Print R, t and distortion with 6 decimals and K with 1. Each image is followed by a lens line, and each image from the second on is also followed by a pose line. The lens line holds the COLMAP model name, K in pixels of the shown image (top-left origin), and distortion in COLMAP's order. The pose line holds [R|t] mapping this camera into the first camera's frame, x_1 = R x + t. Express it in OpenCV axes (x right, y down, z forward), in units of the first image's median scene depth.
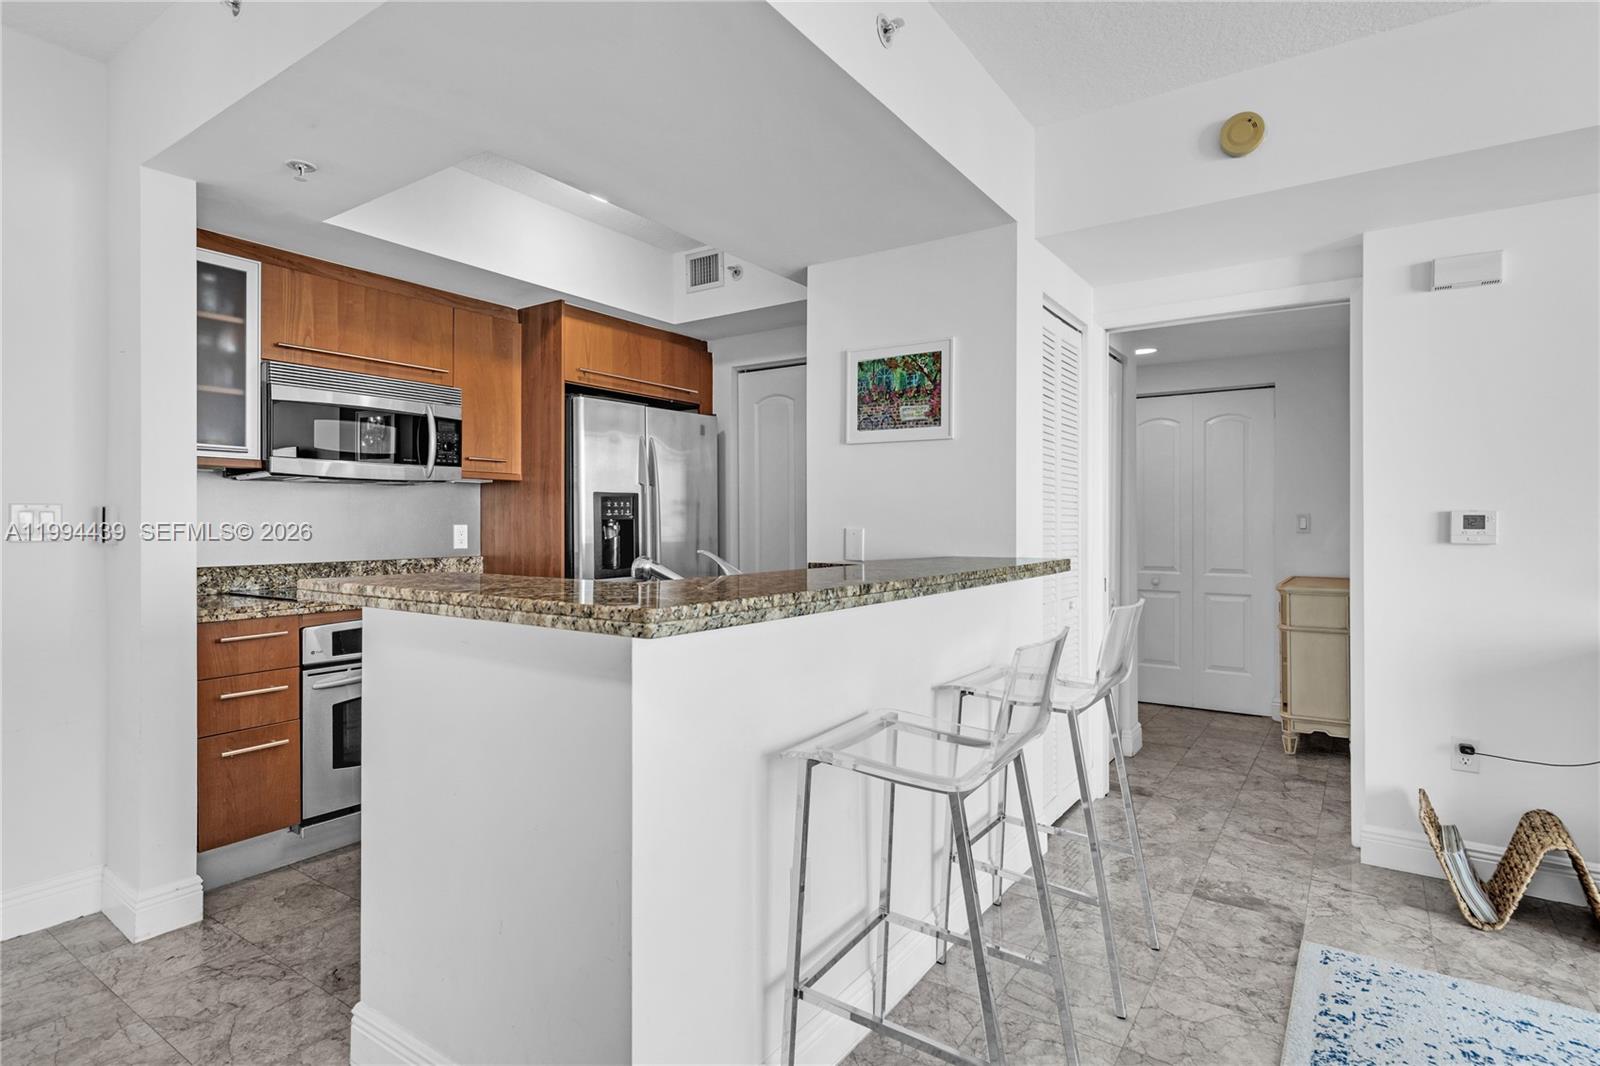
lens RADIAL K [[817.2, 0, 800.8], [0, 817.2, 522.0], [0, 0, 1]] dist [0.001366, 0.000214]
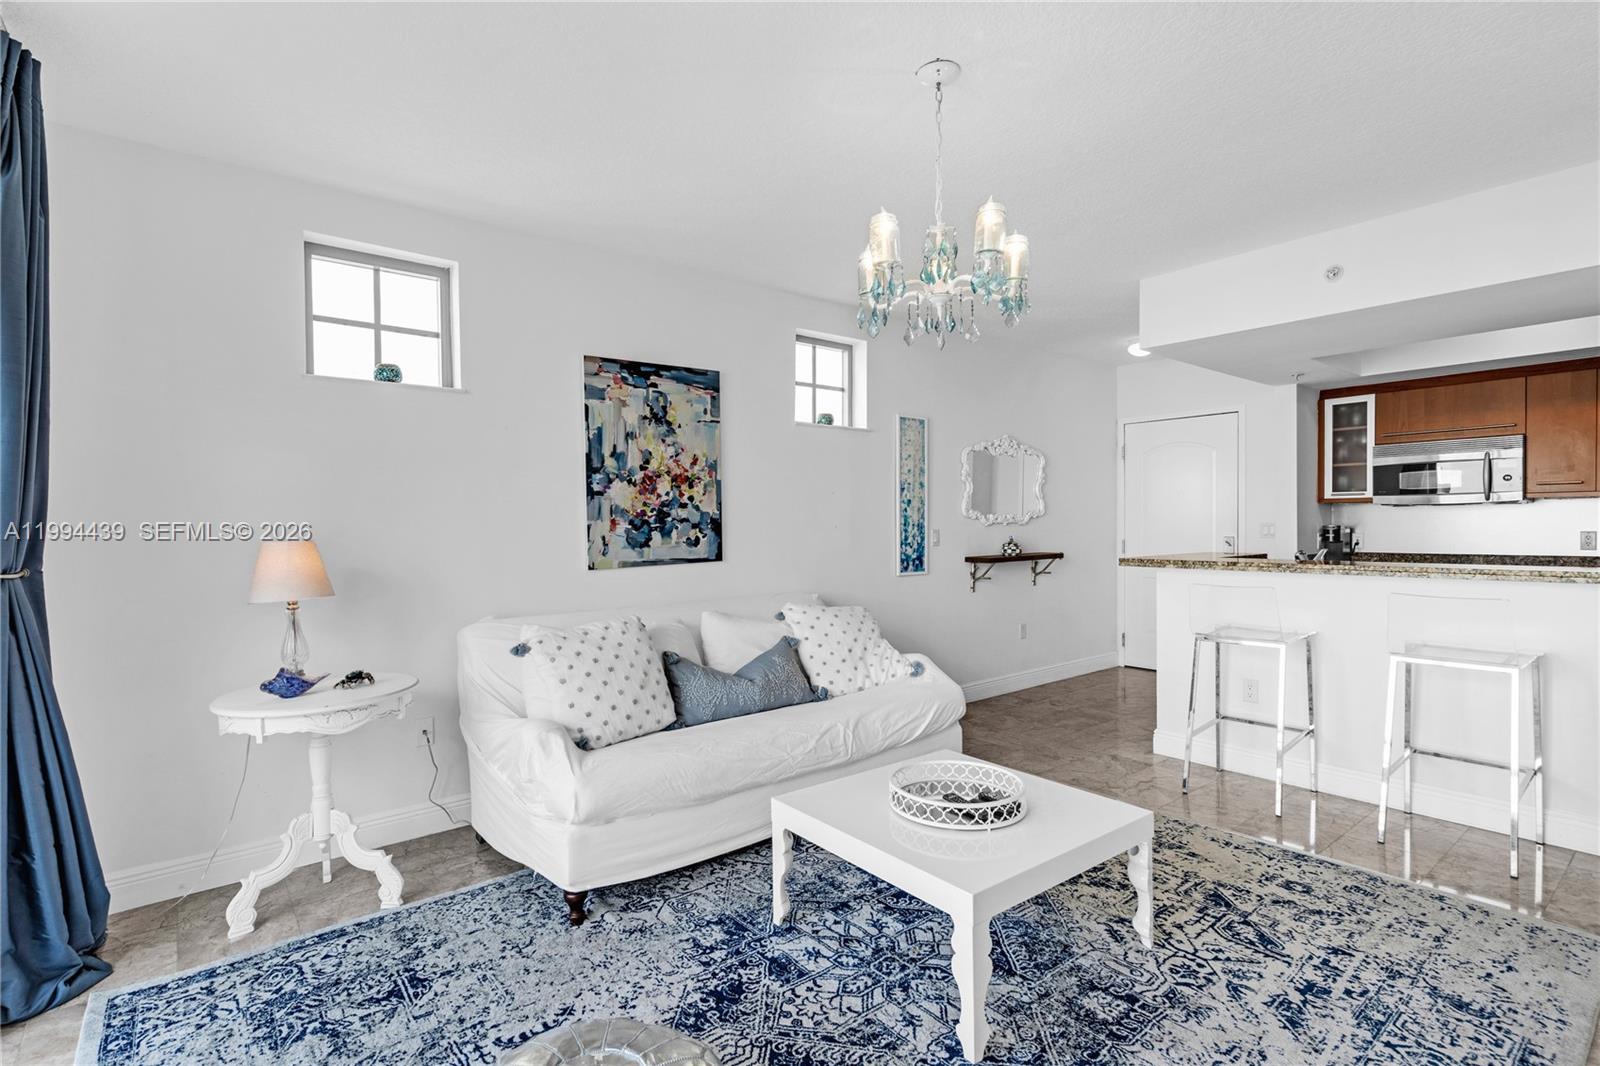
lens RADIAL K [[766.0, 0, 800.0], [0, 766.0, 533.0], [0, 0, 1]] dist [0.001068, 0.000568]
pose [[-0.285647, 0.014083, -0.958231, 1.350237], [0.010951, 0.999875, 0.011431, -0.025165], [0.958272, -0.007229, -0.285766, 0.203982]]
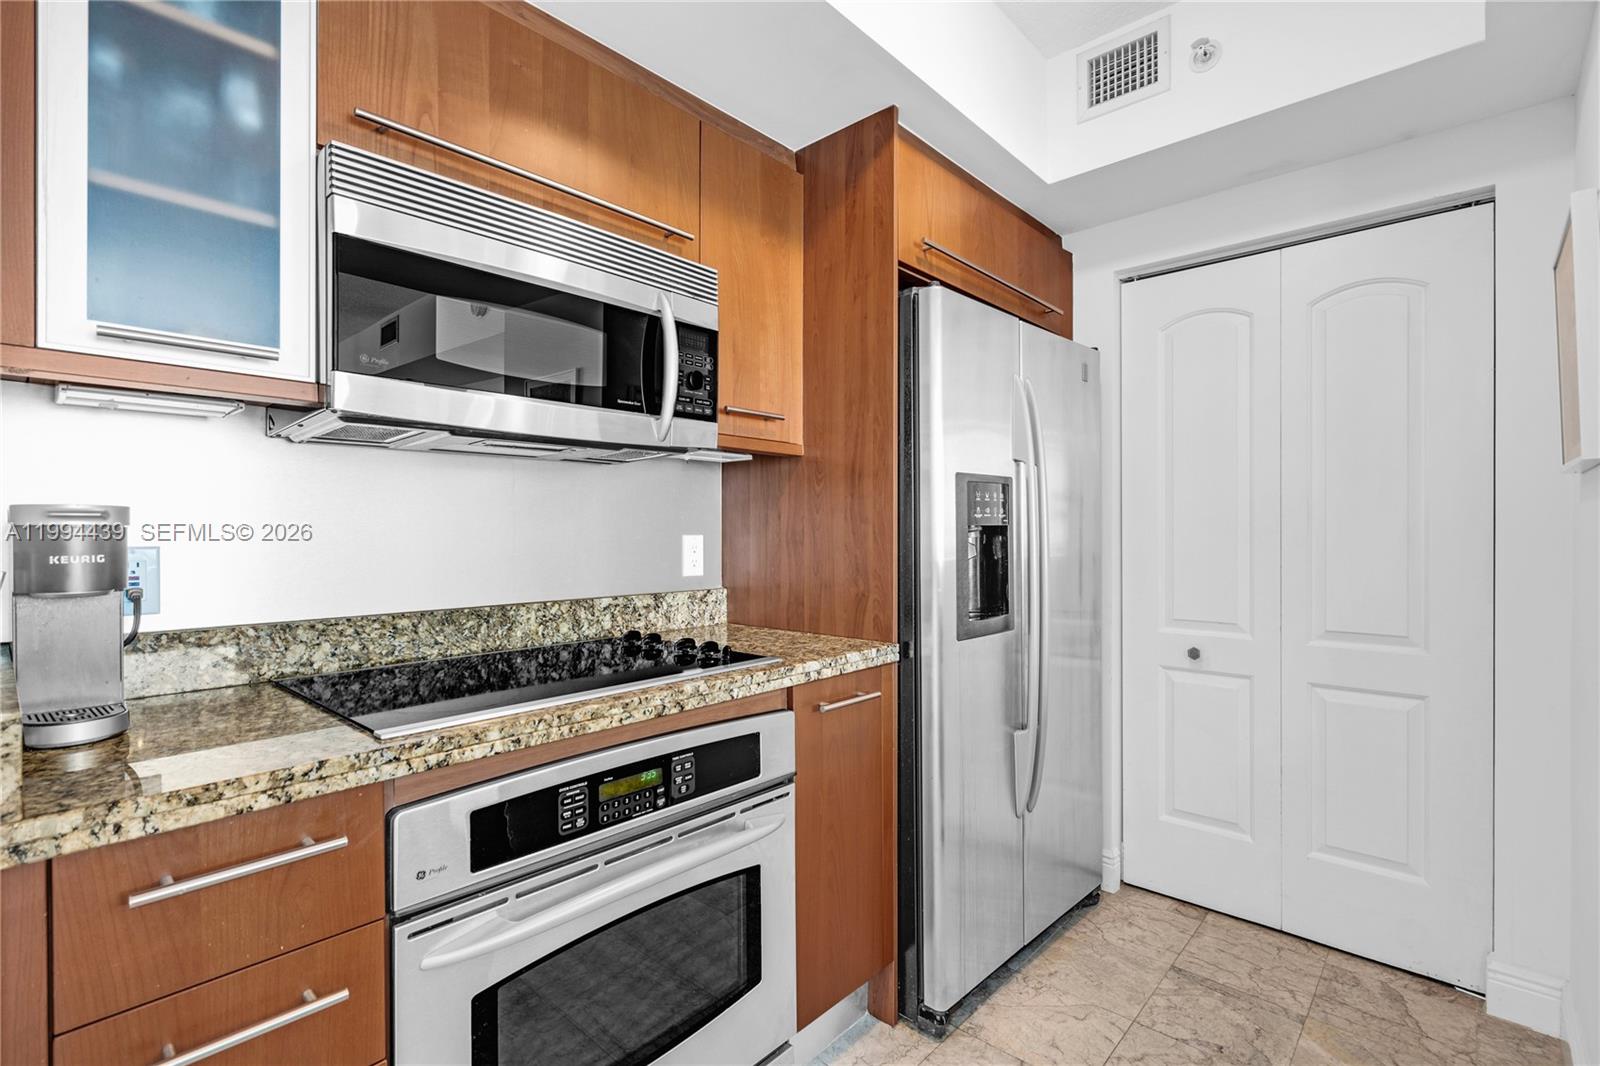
lens RADIAL K [[737.0, 0, 800.0], [0, 737.0, 533.0], [0, 0, 1]] dist [-0.001863, 0.001502]
pose [[0.990501, 0.000756, -0.137505, -0.334733], [-0.000324, 0.999995, 0.003167, 0.000408], [0.137507, -0.003093, 0.990496, 0.611415]]
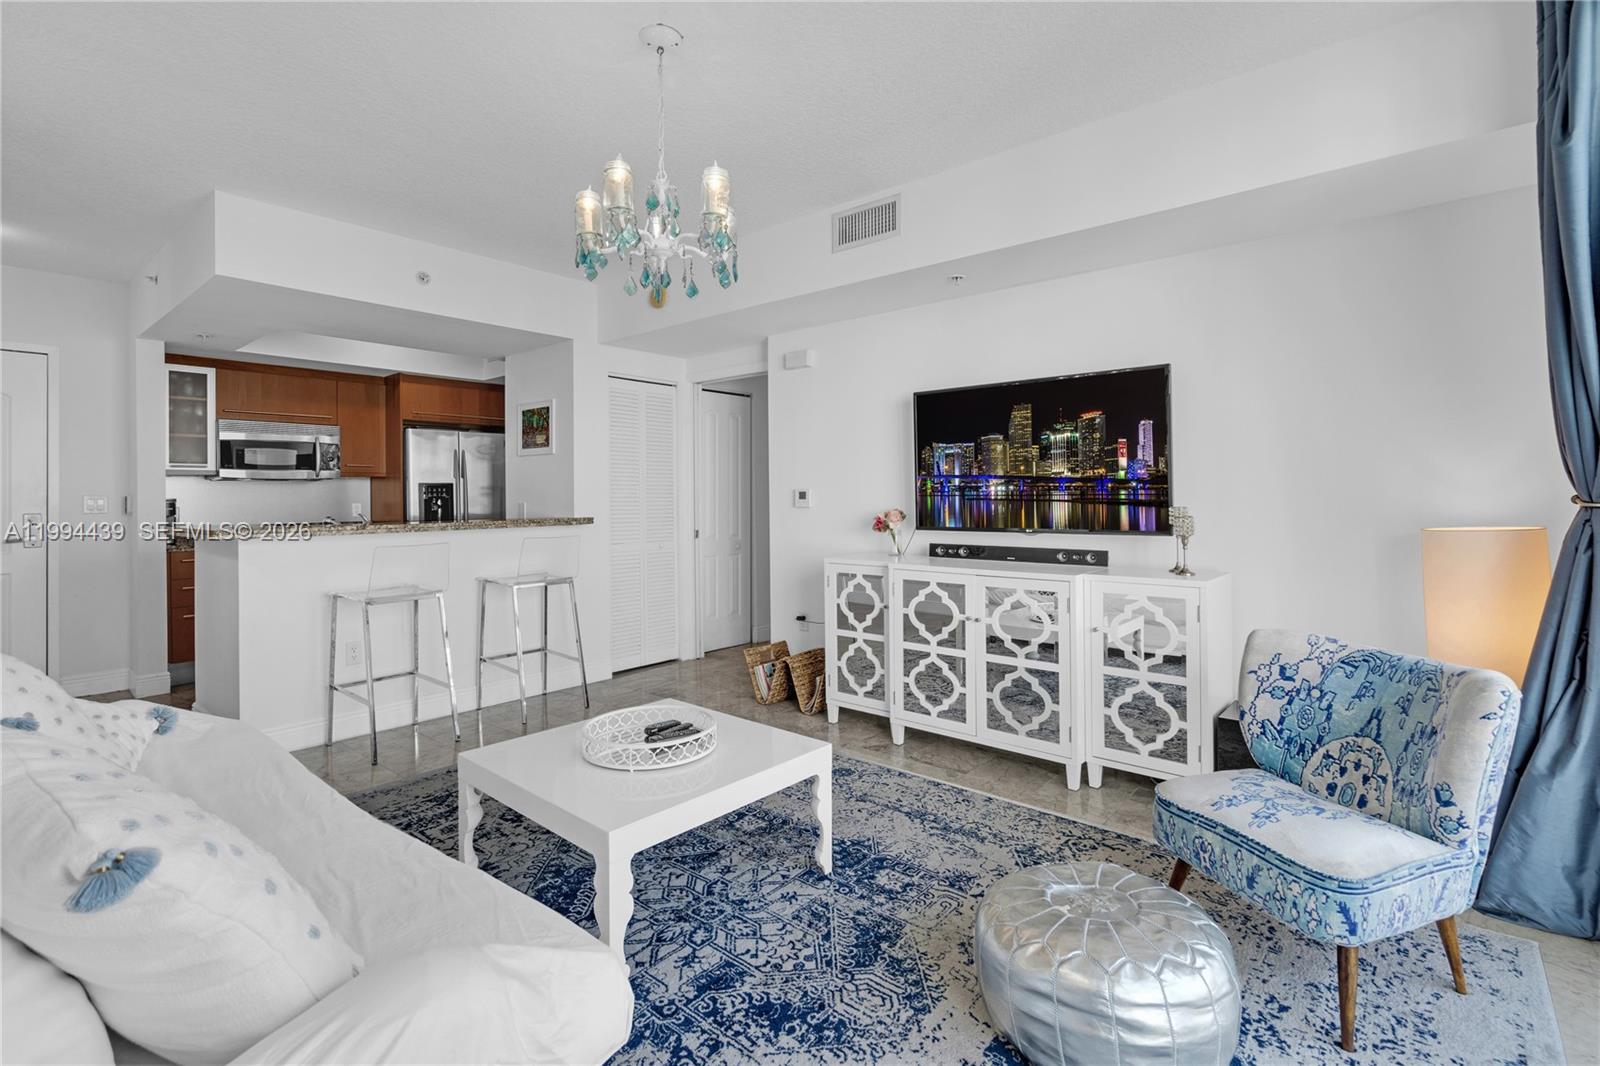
lens RADIAL K [[743.7, 0, 796.3], [0, 743.7, 491.0], [0, 0, 1]] dist [-0.000002, 0.005614]
pose [[0.994571, -0.012412, -0.103315, 0.827315], [0.011655, 0.999901, -0.007924, 0.002795], [0.103403, 0.006677, 0.994617, -0.571265]]
